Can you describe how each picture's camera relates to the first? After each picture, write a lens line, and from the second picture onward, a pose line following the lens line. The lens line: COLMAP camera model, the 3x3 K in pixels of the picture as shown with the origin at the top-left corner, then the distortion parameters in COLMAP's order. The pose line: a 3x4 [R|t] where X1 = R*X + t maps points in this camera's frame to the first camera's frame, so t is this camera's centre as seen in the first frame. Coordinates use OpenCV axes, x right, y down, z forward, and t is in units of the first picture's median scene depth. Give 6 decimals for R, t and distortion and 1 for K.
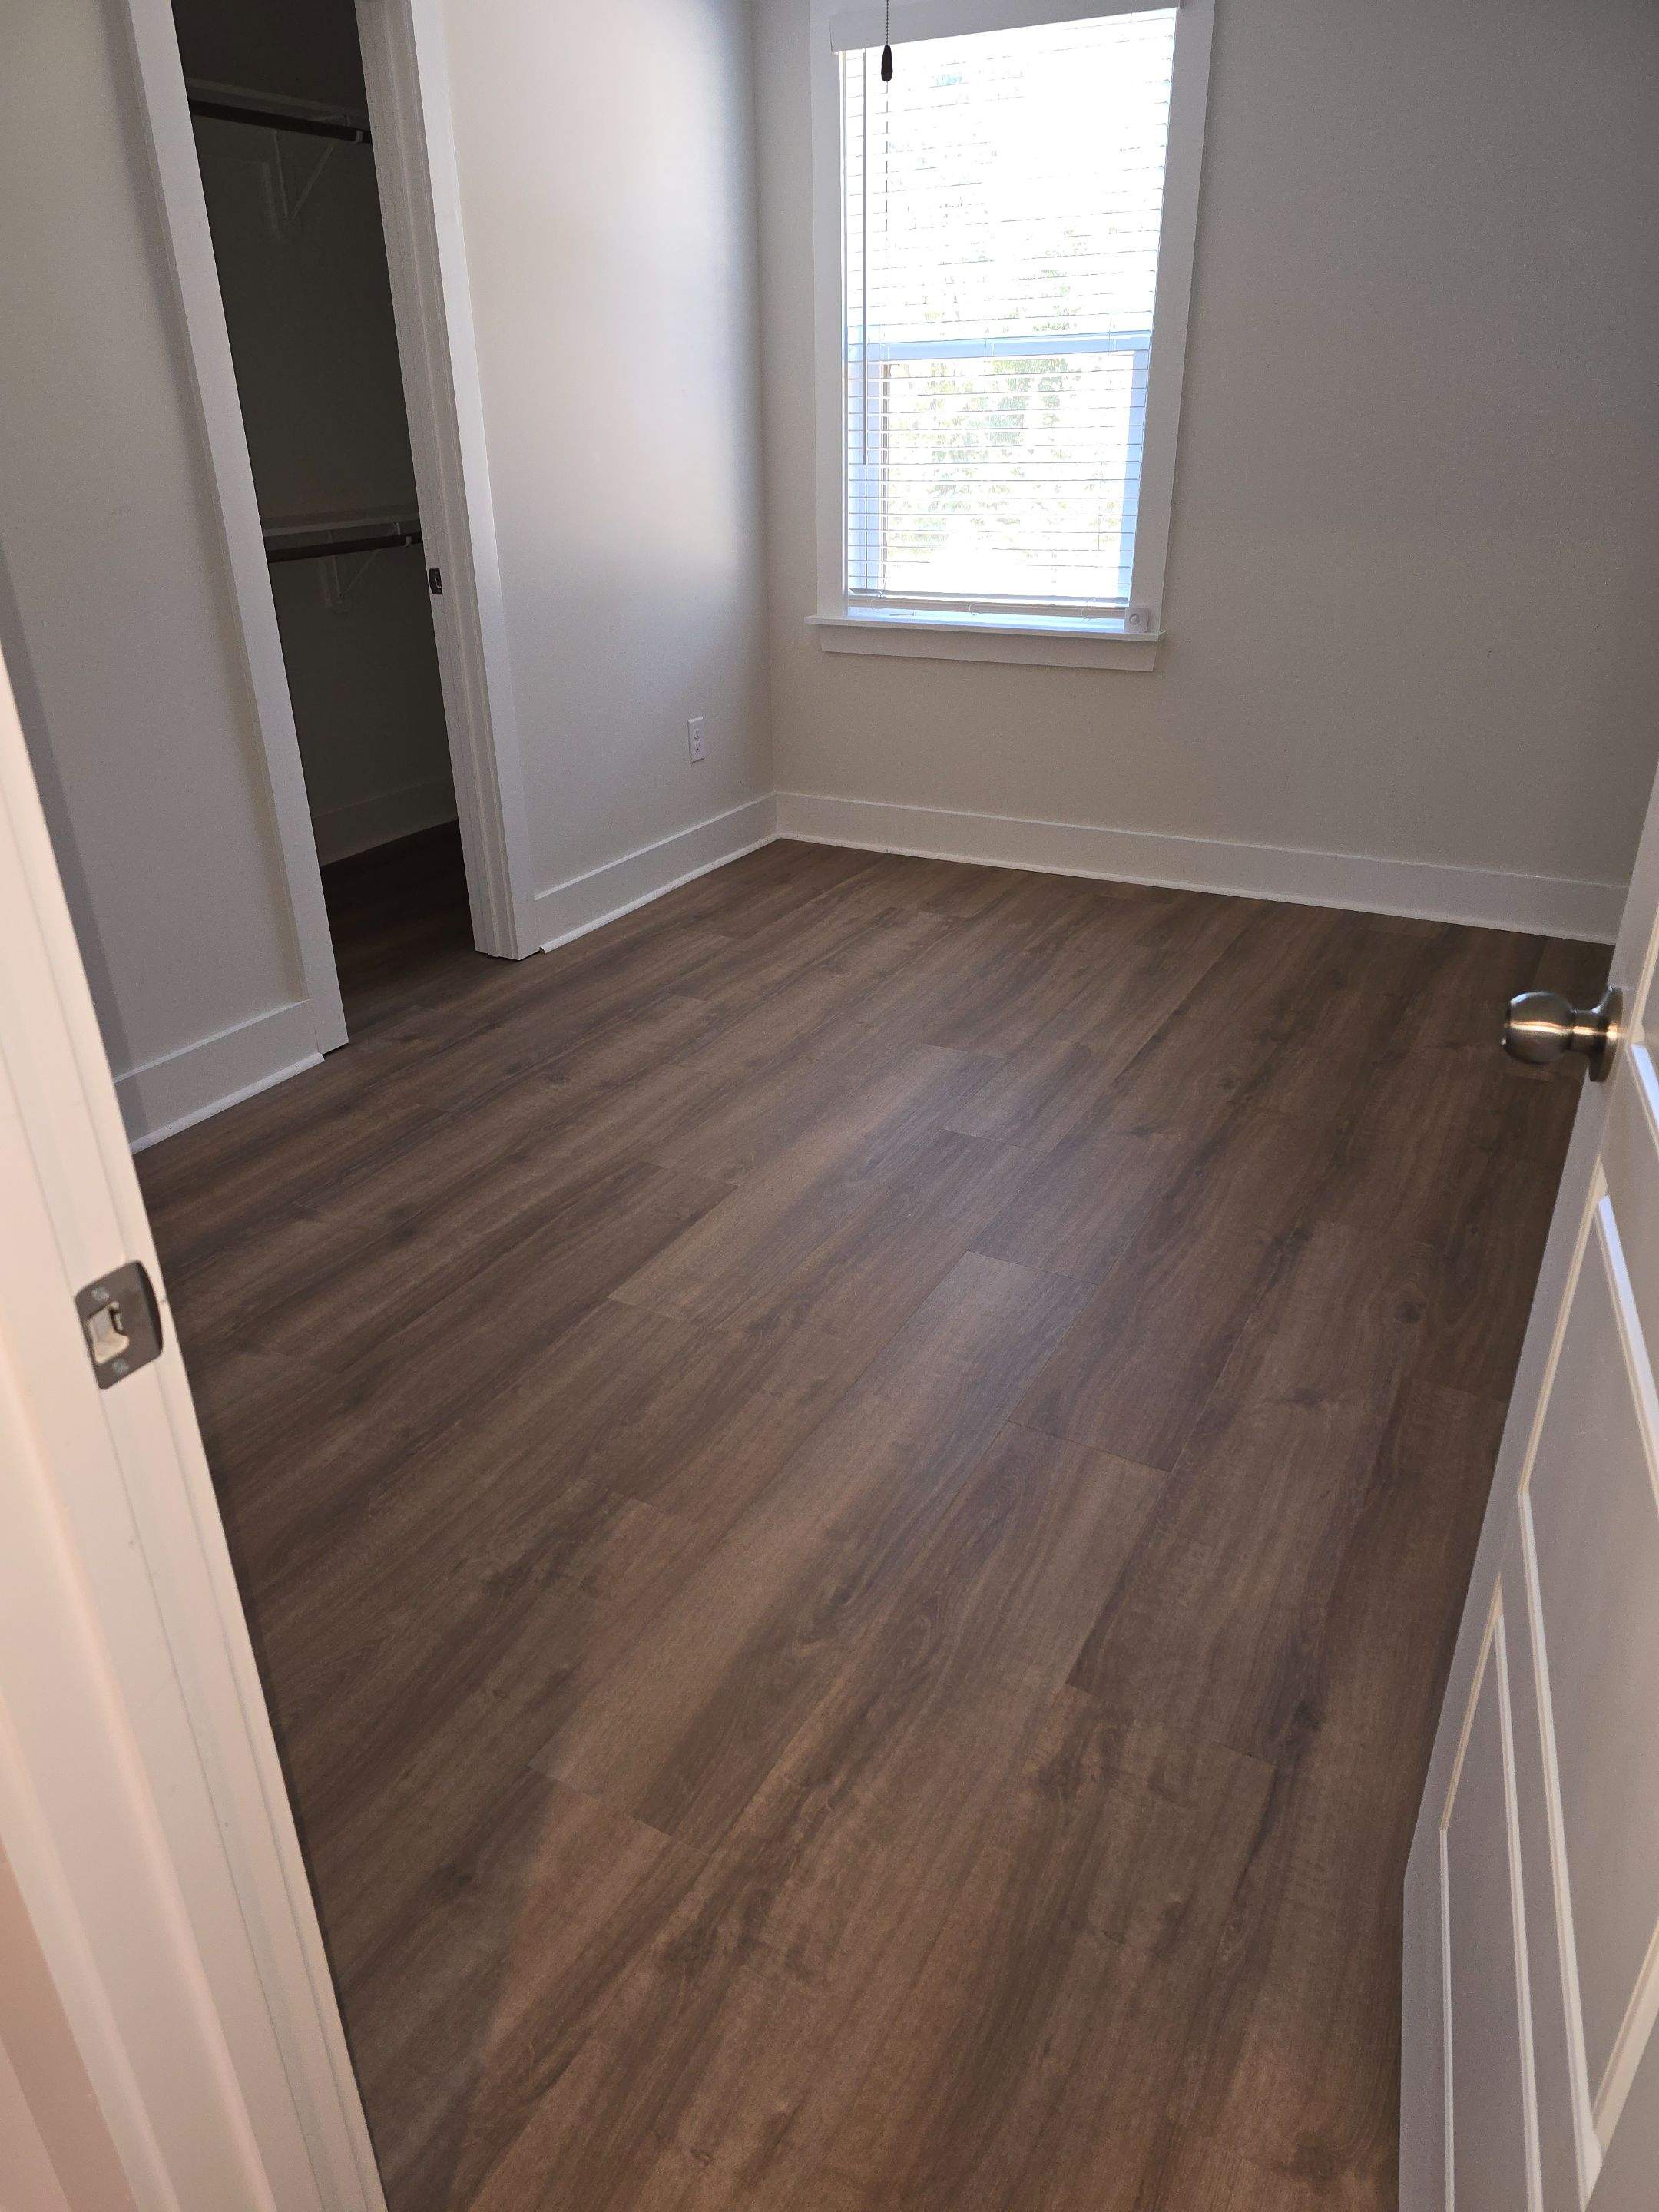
lens RADIAL K [[1467.0, 0, 826.0], [0, 1467.0, 1063.0], [0, 0, 1]] dist [0.043771, -0.029445]
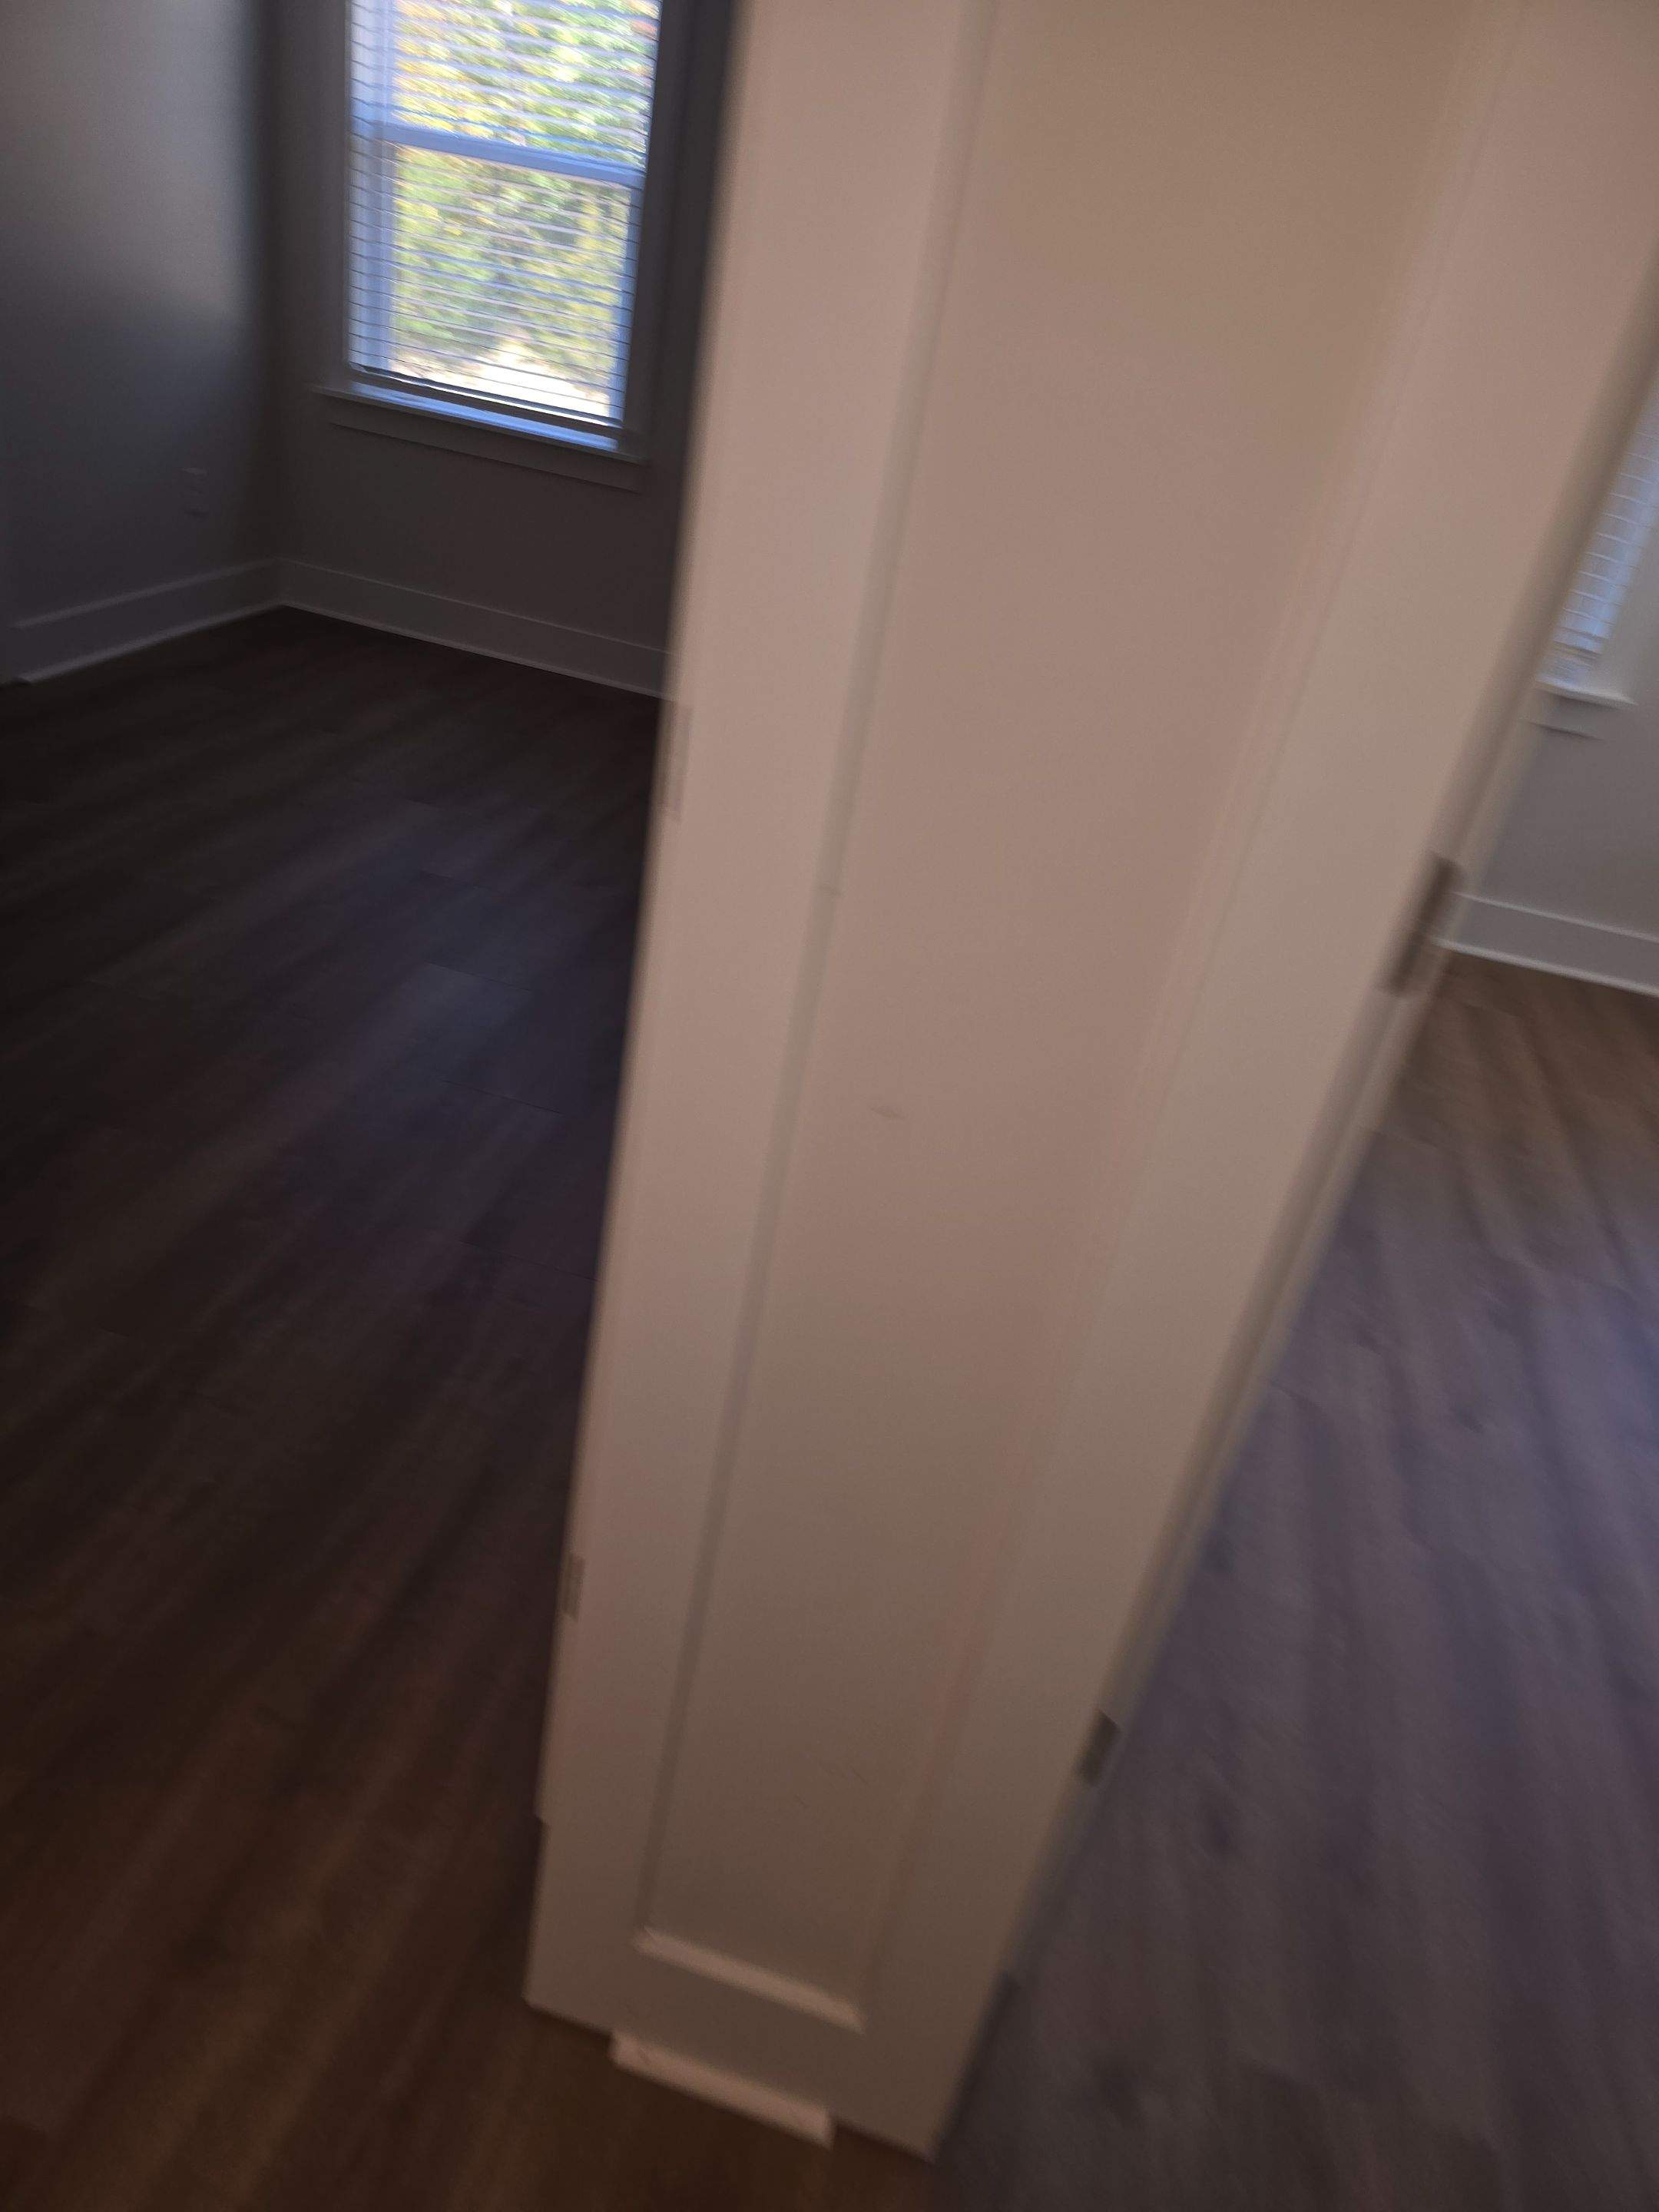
lens RADIAL K [[1467.0, 0, 844.0], [0, 1467.0, 1098.6], [0, 0, 1]] dist [0.043771, -0.029445]
pose [[0.952029, 0.026893, 0.304825, 0.041525], [-0.063377, 0.991861, 0.110433, 0.060685], [-0.299374, -0.124455, 0.945984, -0.176214]]
